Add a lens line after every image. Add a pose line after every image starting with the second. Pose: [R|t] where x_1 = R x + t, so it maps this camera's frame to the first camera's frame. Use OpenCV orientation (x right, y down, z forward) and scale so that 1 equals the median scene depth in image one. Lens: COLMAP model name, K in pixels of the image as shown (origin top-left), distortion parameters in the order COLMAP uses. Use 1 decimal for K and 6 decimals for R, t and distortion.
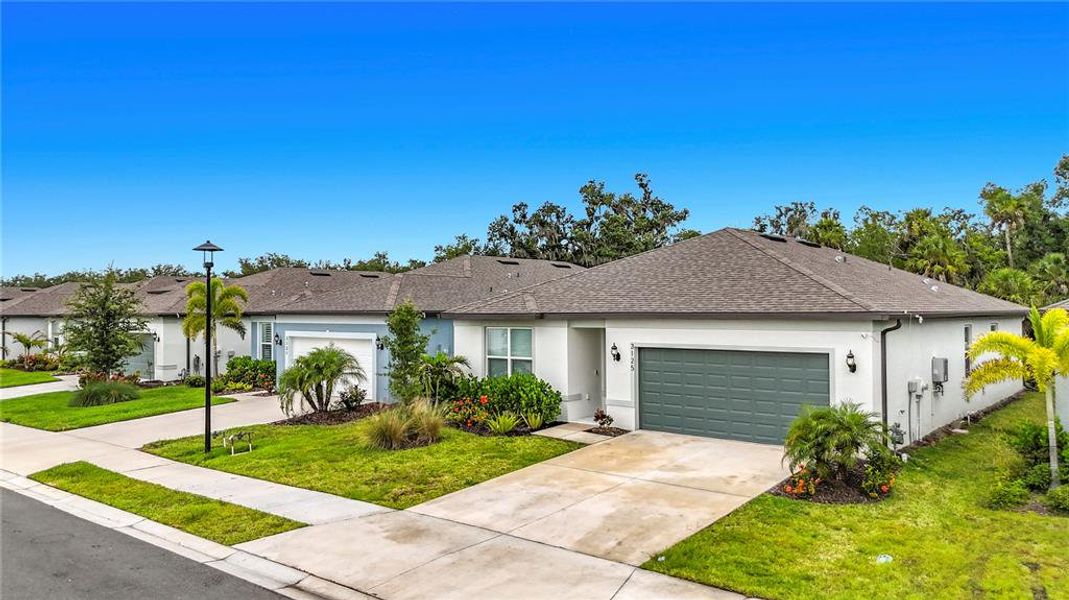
lens RADIAL K [[794.4, 0, 530.3], [0, 794.4, 298.1], [0, 0, 1]] dist [0.068464, -0.070100]
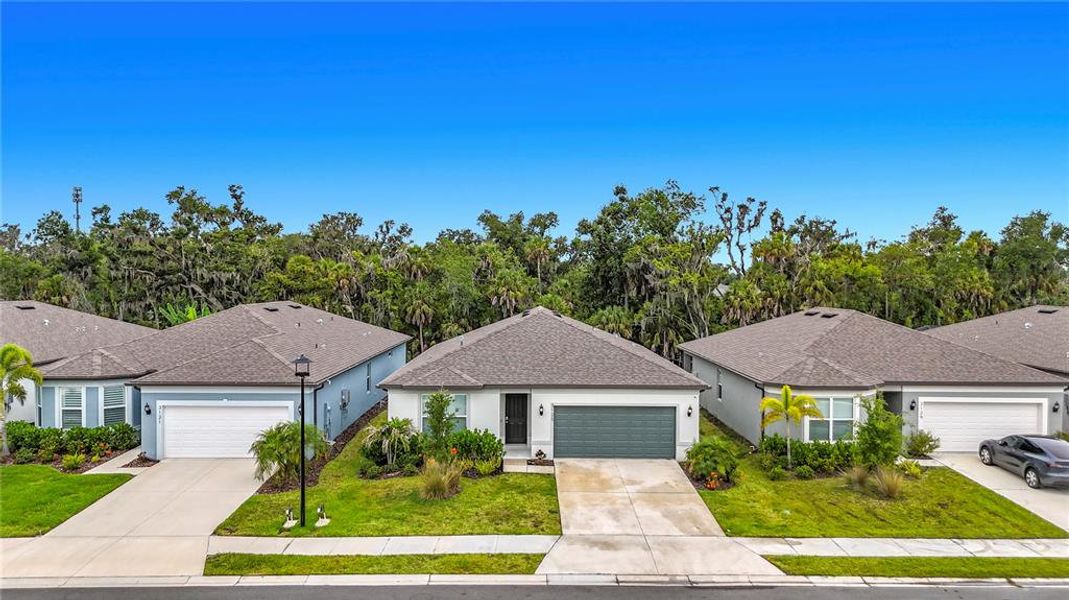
lens RADIAL K [[794.4, 0, 534.0], [0, 794.4, 312.7], [0, 0, 1]] dist [0.068464, -0.070100]
pose [[0.764596, -0.020052, 0.644198, -0.989320], [-0.017209, 0.998524, 0.051507, -0.221151], [-0.644280, -0.050468, 0.763122, -0.167756]]
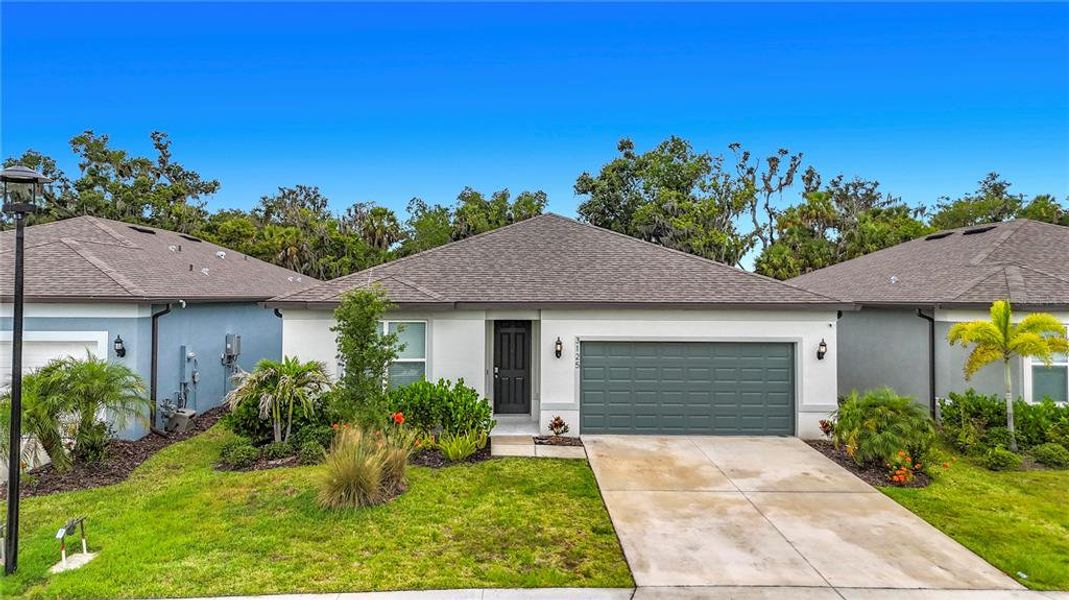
lens RADIAL K [[794.4, 0, 537.4], [0, 794.4, 295.1], [0, 0, 1]] dist [0.068464, -0.070100]
pose [[0.746338, 0.008367, 0.665515, -0.537190], [-0.018311, 0.999801, 0.007965, 0.005068], [-0.665315, -0.018130, 0.746342, 0.419491]]
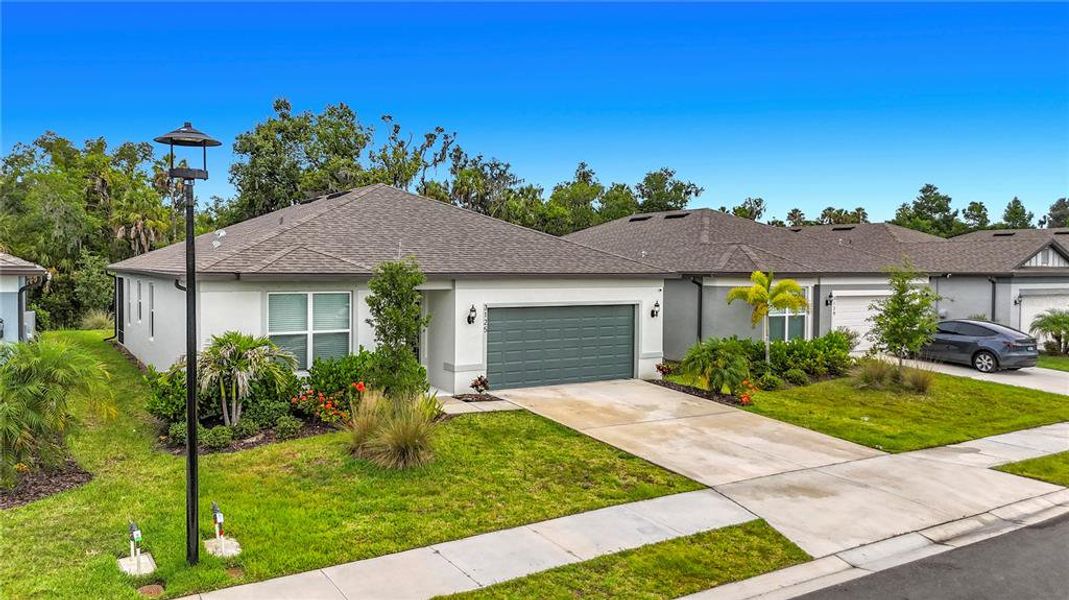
lens RADIAL K [[794.4, 0, 541.7], [0, 794.4, 300.5], [0, 0, 1]] dist [0.068464, -0.070100]
pose [[0.304785, -0.035282, 0.951767, -0.856509], [-0.024494, 0.998693, 0.044865, 0.007788], [-0.952106, -0.036987, 0.303523, 0.707798]]
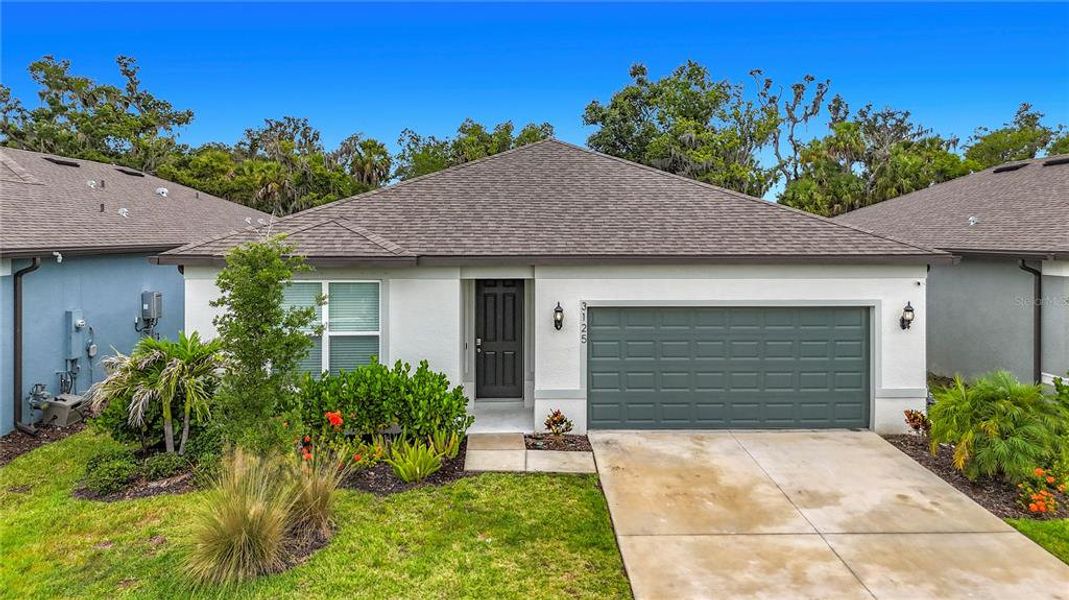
lens RADIAL K [[794.4, 0, 557.1], [0, 794.4, 289.4], [0, 0, 1]] dist [0.068464, -0.070100]
pose [[0.737334, -0.041847, 0.674231, -0.361568], [-0.015404, 0.996778, 0.078712, -0.004669], [-0.675352, -0.068423, 0.734314, 0.594456]]
